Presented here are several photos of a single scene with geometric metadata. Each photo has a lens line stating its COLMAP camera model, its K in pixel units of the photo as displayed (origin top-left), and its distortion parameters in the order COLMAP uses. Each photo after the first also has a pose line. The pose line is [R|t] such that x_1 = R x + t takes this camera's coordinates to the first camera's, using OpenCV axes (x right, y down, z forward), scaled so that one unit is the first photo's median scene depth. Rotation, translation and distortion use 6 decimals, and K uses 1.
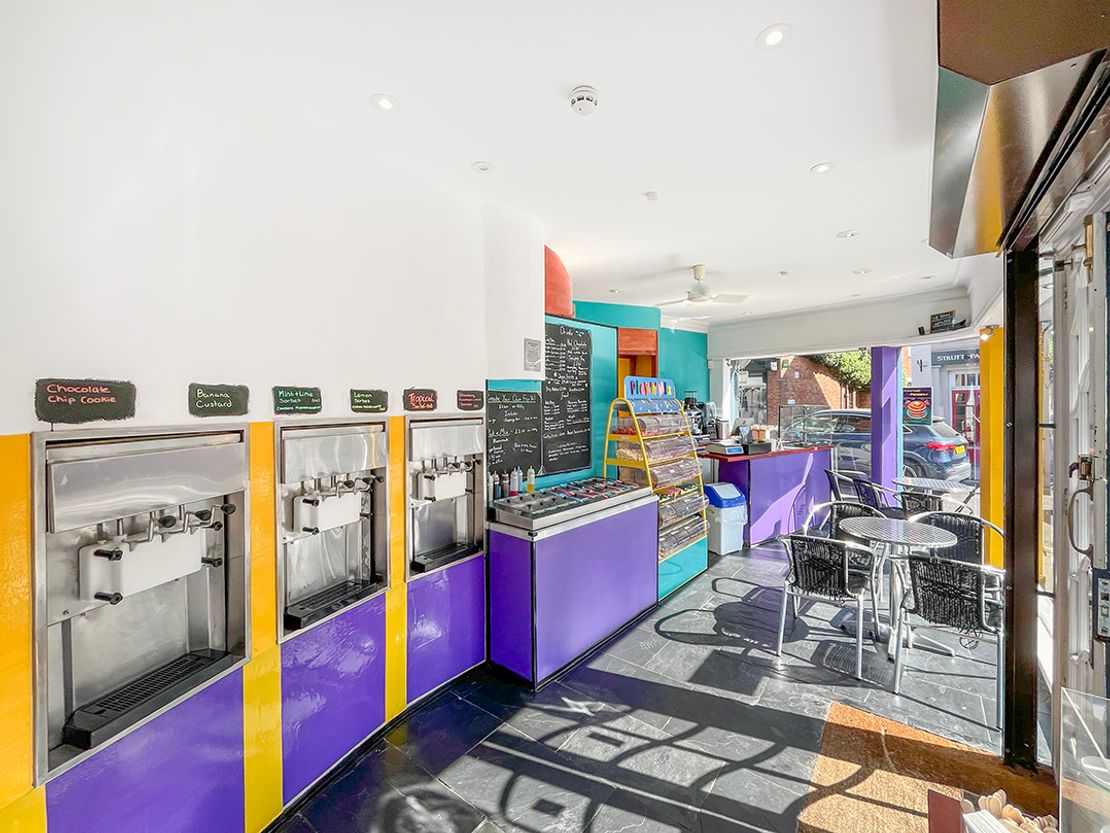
lens RADIAL K [[466.2, 0, 566.1], [0, 466.2, 400.1], [0, 0, 1]] dist [-0.005120, 0.001075]
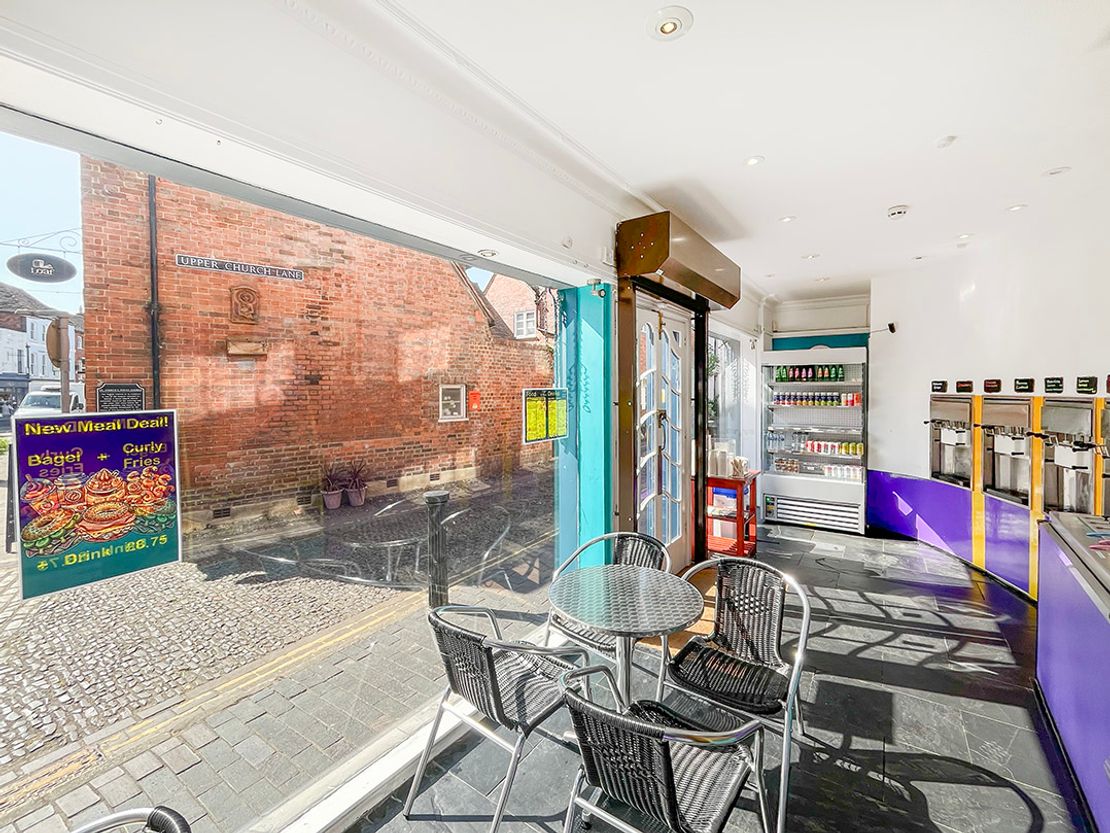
lens RADIAL K [[487.1, 0, 543.7], [0, 487.1, 393.8], [0, 0, 1]] dist [-0.007305, -0.000195]
pose [[-0.999700, 0.011122, -0.021819, 0.914852], [0.011100, 0.999938, 0.001130, 0.004984], [0.021831, 0.000888, -0.999761, 1.838750]]
